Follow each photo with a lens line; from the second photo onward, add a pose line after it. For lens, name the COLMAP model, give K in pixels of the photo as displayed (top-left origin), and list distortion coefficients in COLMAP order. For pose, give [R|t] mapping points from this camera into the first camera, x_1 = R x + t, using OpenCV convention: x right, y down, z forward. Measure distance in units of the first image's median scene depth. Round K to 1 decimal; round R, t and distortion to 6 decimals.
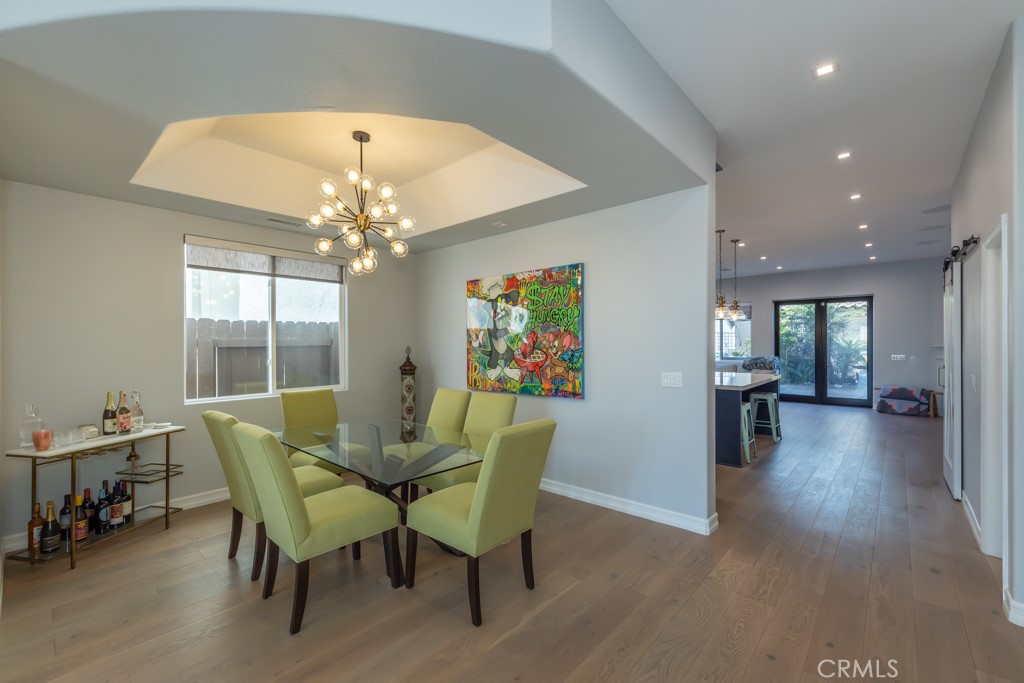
lens RADIAL K [[434.4, 0, 512.0], [0, 434.4, 341.5], [0, 0, 1]] dist [0.001945, 0.000130]
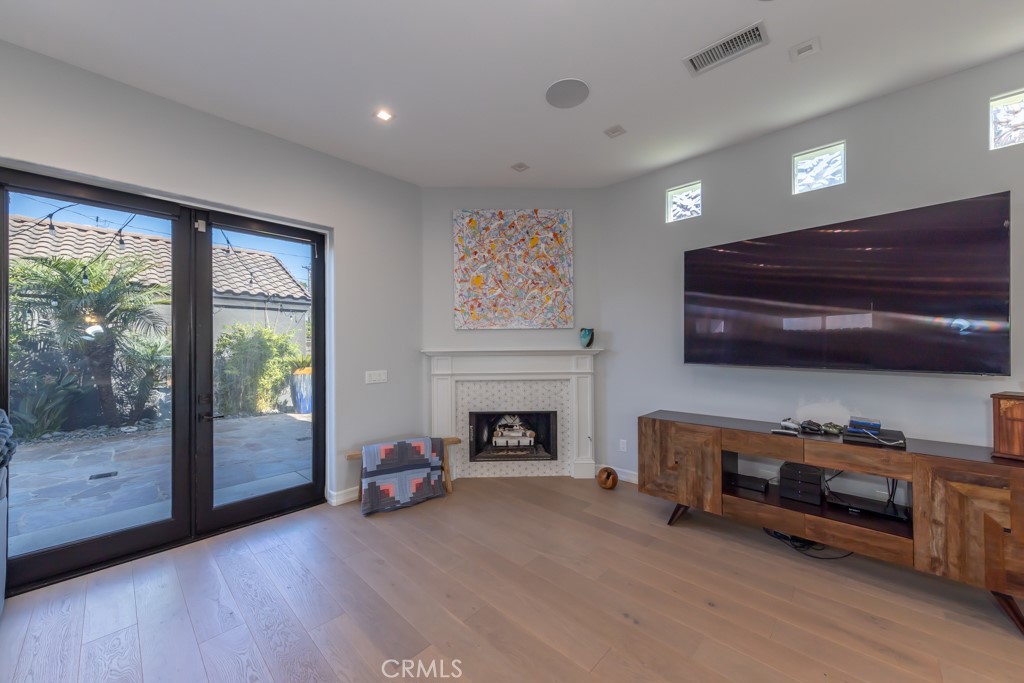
lens RADIAL K [[374.0, 0, 511.6], [0, 374.0, 345.1], [0, 0, 1]] dist [0.001130, 0.000036]
pose [[0.024653, 0.005733, 0.999680, 0.833159], [0.002803, 0.999979, -0.005804, 0.009234], [-0.999692, 0.002946, 0.024637, 1.436716]]
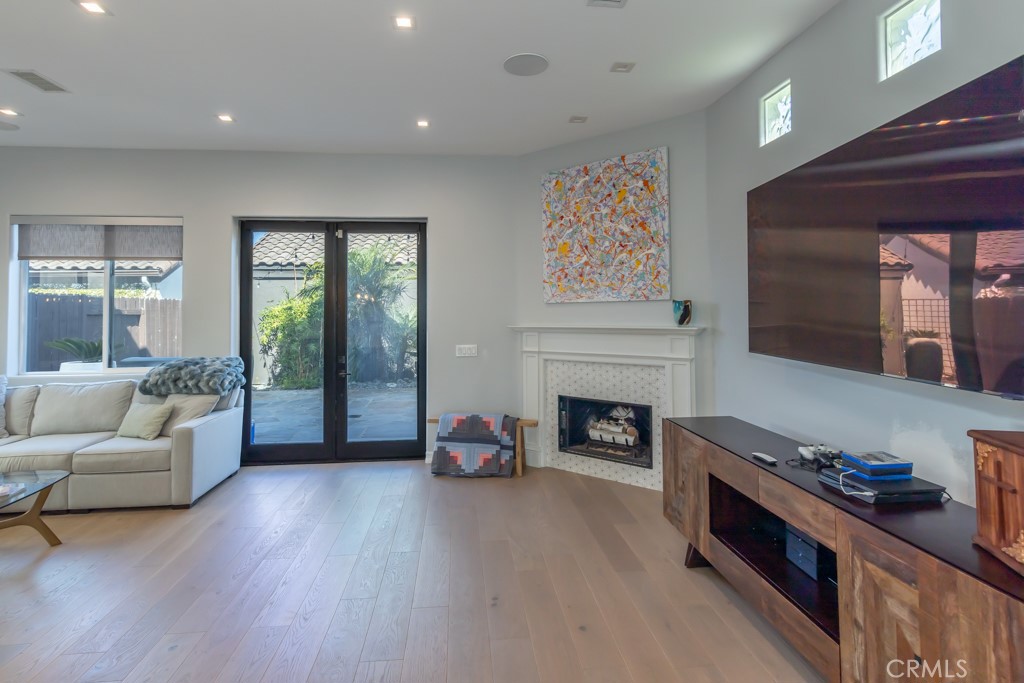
lens RADIAL K [[523.1, 0, 512.8], [0, 523.1, 299.2], [0, 0, 1]] dist [0.003700, 0.000730]
pose [[0.673260, 0.019247, 0.739155, 0.828791], [0.001406, 0.999626, -0.027310, -0.008158], [-0.739404, 0.019426, 0.672982, 0.960091]]
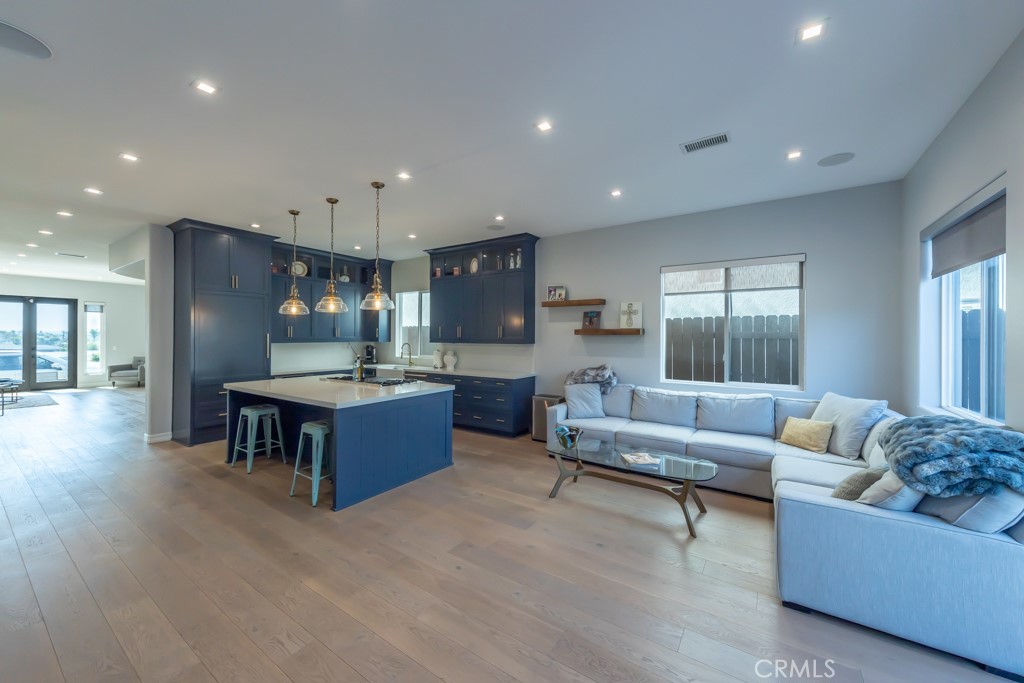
lens RADIAL K [[382.6, 0, 518.0], [0, 382.6, 335.8], [0, 0, 1]] dist [-0.000687, -0.000283]
pose [[0.137649, 0.005545, -0.990466, 1.460076], [-0.000702, 0.999985, 0.005501, -0.017329], [0.990481, -0.000062, 0.137651, 1.501057]]
